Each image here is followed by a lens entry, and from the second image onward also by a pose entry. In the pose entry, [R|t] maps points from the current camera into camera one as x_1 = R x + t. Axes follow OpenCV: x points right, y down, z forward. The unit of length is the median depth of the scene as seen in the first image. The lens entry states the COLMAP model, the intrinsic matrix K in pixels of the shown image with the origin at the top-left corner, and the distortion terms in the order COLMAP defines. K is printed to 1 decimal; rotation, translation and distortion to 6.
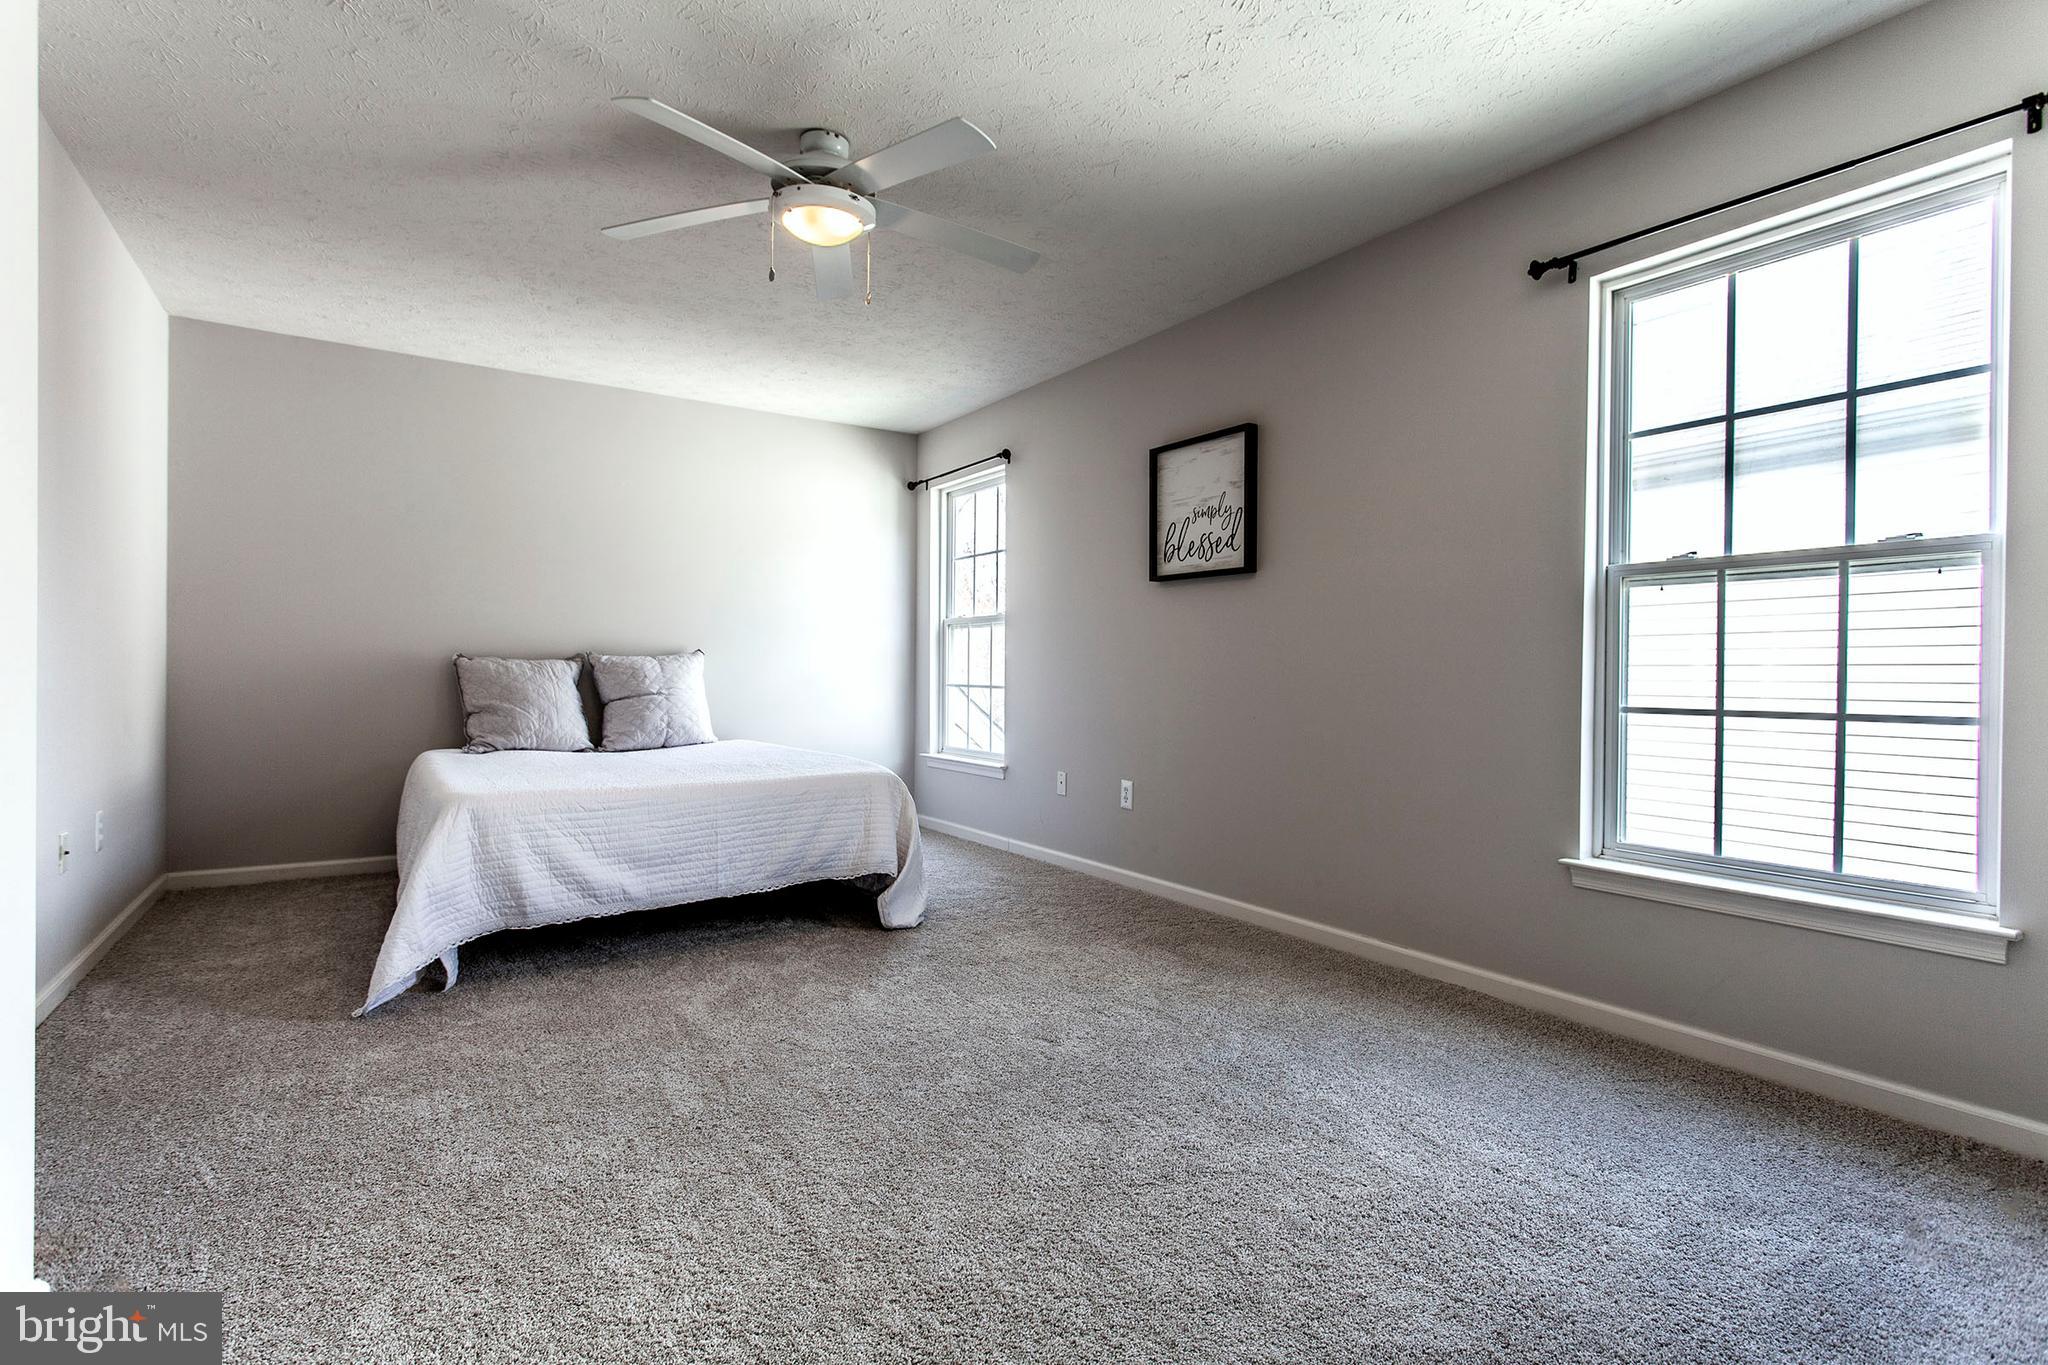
lens RADIAL K [[995.0, 0, 958.8], [0, 995.0, 678.8], [0, 0, 1]] dist [-0.001999, -0.000623]
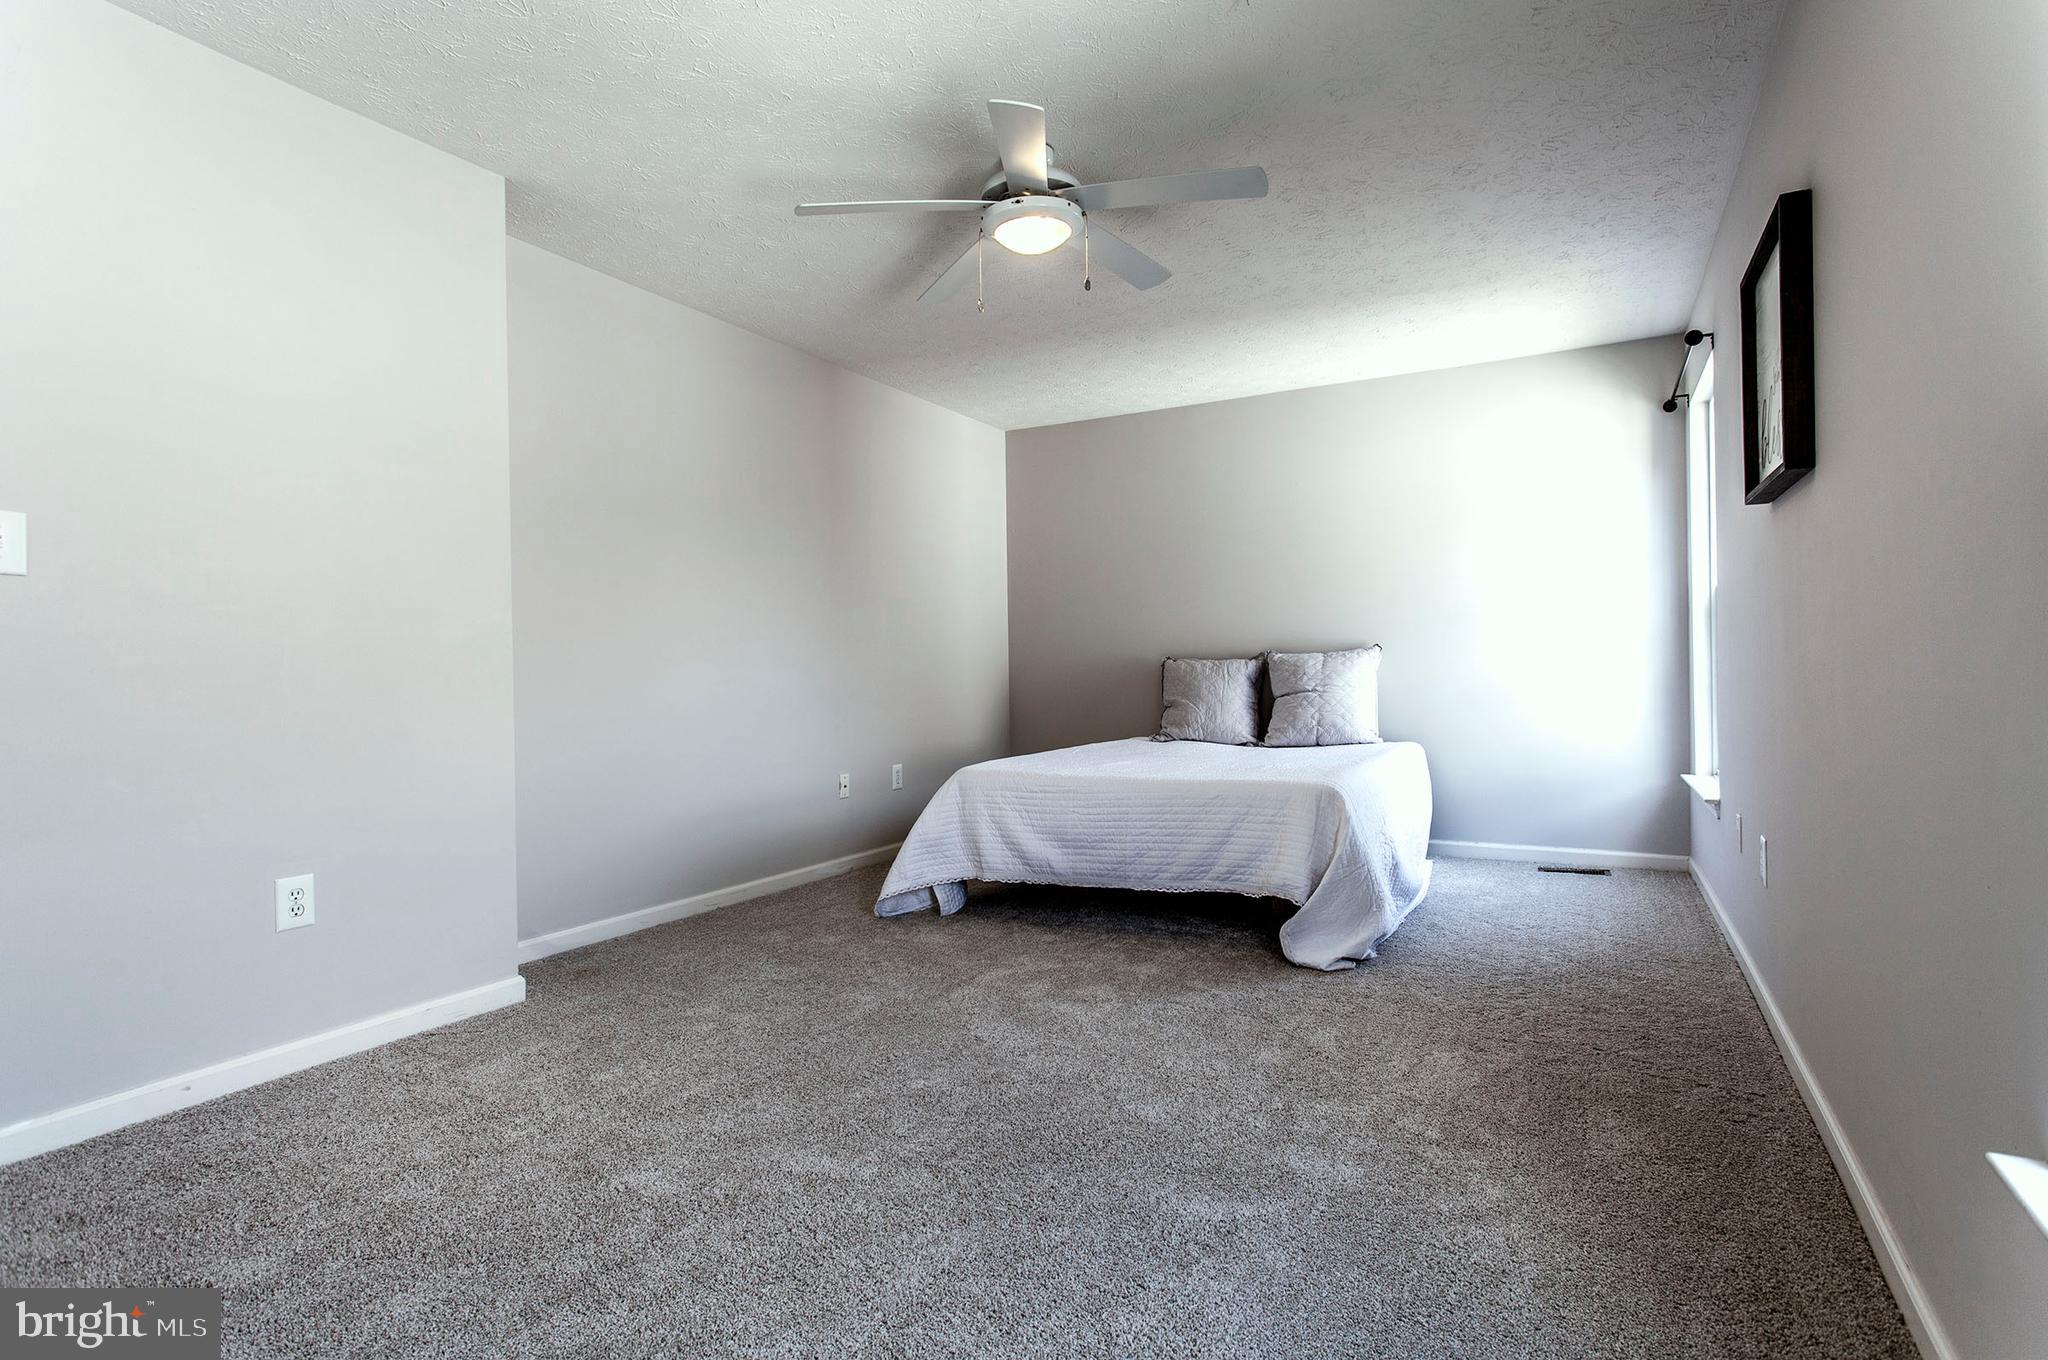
lens RADIAL K [[973.3, 0, 1017.1], [0, 973.3, 677.0], [0, 0, 1]] dist [-0.011088, 0.009928]
pose [[0.485331, -0.010380, -0.874269, 0.423243], [0.013711, 0.999897, -0.004261, 0.001387], [0.874223, -0.009919, 0.485423, 0.291267]]
